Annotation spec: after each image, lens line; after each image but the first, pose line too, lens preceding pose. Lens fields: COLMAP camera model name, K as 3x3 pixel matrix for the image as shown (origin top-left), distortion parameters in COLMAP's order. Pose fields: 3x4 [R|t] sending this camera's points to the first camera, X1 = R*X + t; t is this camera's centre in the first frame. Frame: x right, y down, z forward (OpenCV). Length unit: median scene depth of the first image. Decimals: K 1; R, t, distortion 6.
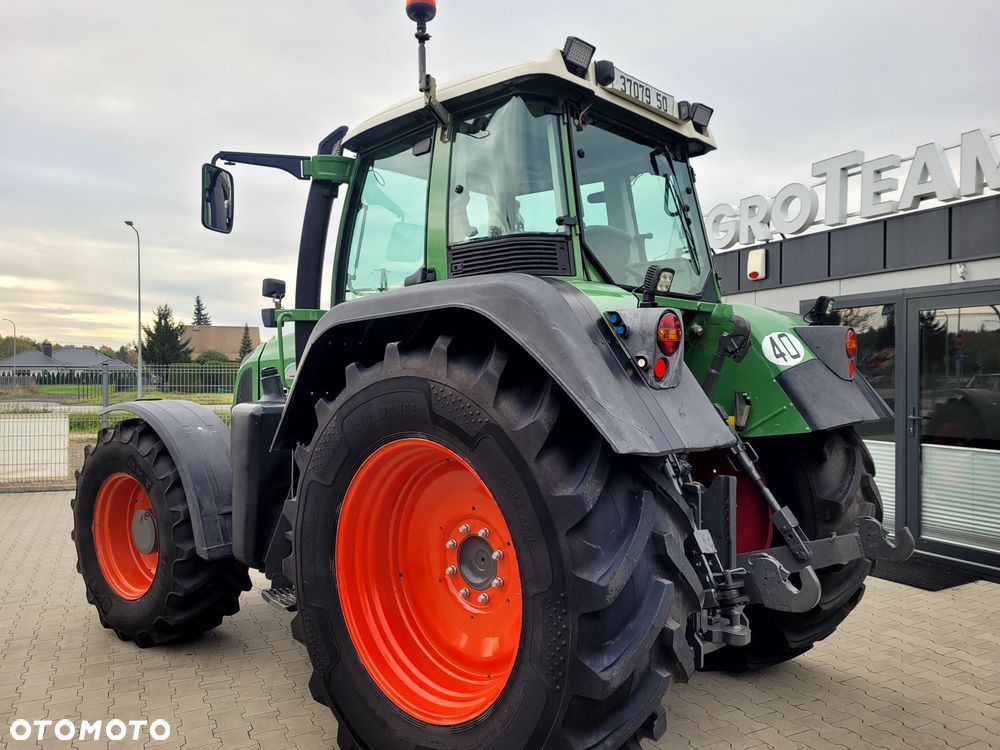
lens RADIAL K [[747.8, 0, 497.7], [0, 747.8, 387.9], [0, 0, 1]] dist [0.035592, -0.001372]
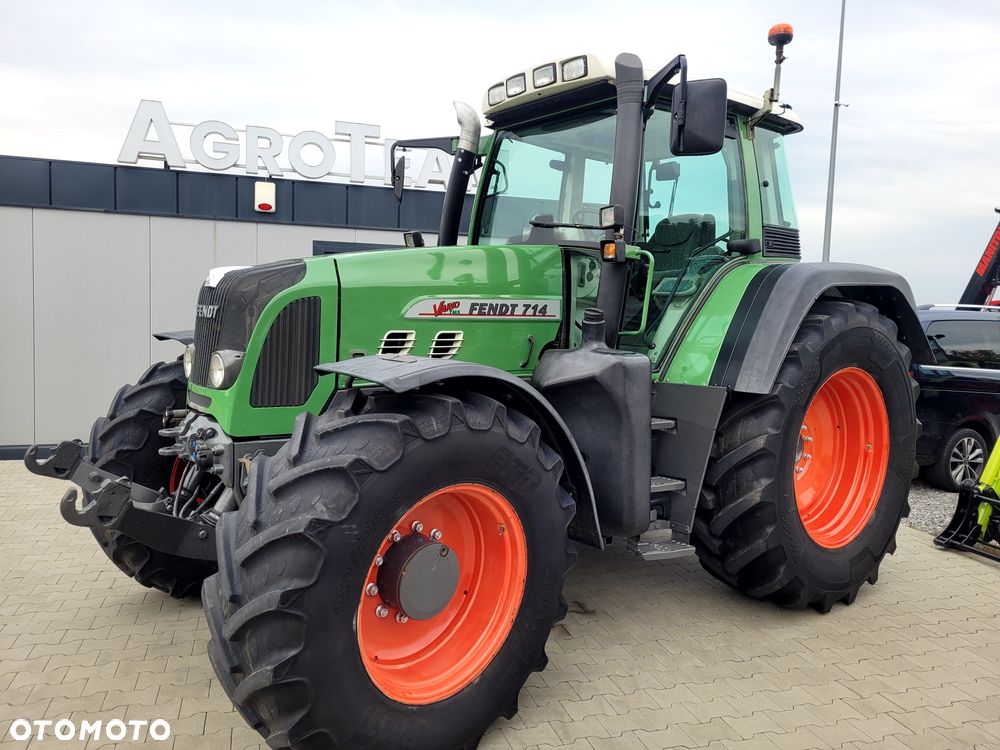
lens RADIAL K [[748.6, 0, 499.7], [0, 748.6, 371.1], [0, 0, 1]] dist [0.042628, -0.005558]
pose [[0.164180, -0.070716, 0.983892, -1.105074], [-0.014963, 0.997134, 0.074164, -0.017895], [-0.986317, -0.026899, 0.162652, 0.924323]]
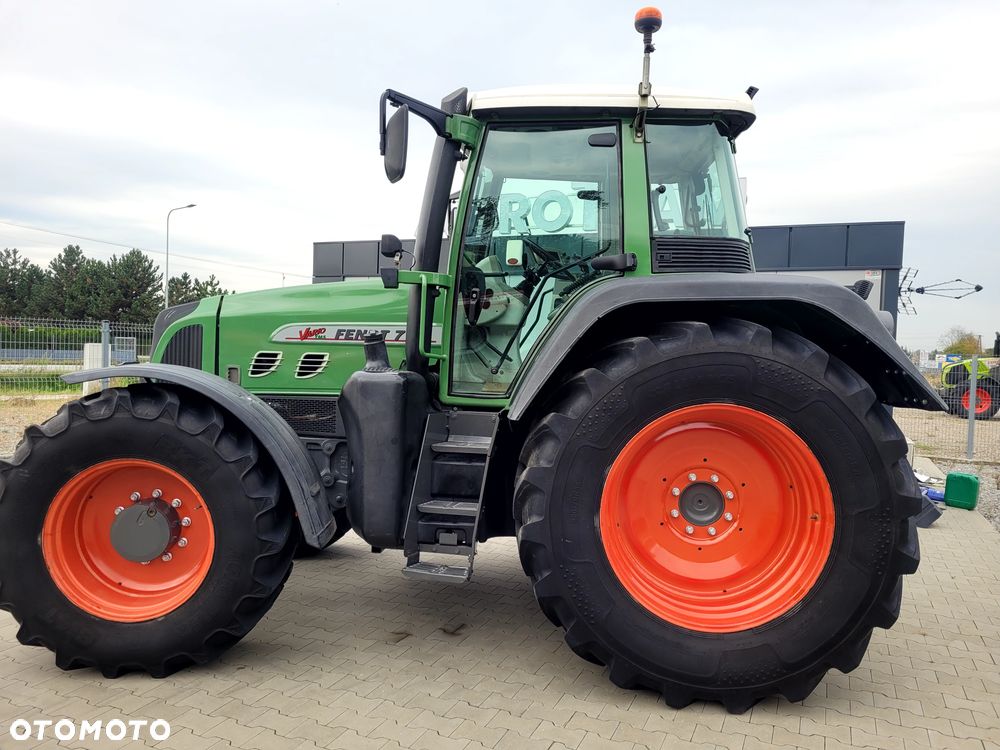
lens RADIAL K [[748.7, 0, 505.1], [0, 748.7, 382.7], [0, 0, 1]] dist [0.045984, -0.002623]
pose [[0.772231, -0.001669, 0.635339, -0.728773], [-0.024139, 0.999198, 0.031964, 0.002167], [-0.634883, -0.040020, 0.771571, 0.181492]]
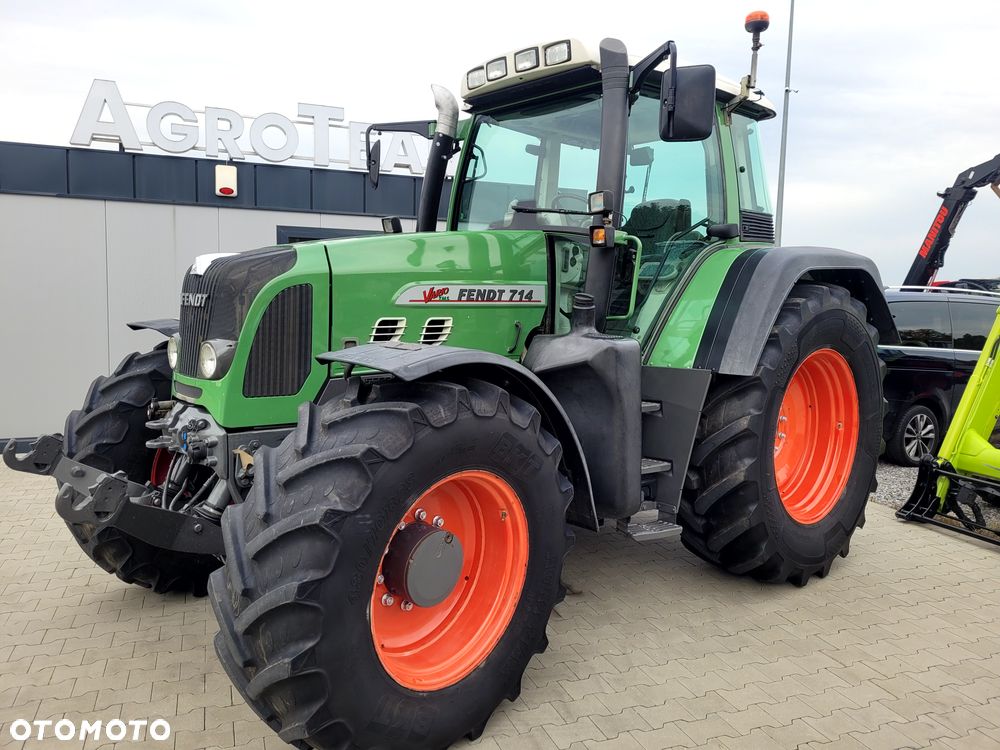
lens RADIAL K [[747.9, 0, 499.5], [0, 747.9, 369.5], [0, 0, 1]] dist [0.041497, -0.000642]
pose [[0.101301, -0.090904, 0.990694, -1.110724], [-0.006340, 0.995737, 0.092015, -0.019151], [-0.994836, -0.015602, 0.100293, 0.965893]]
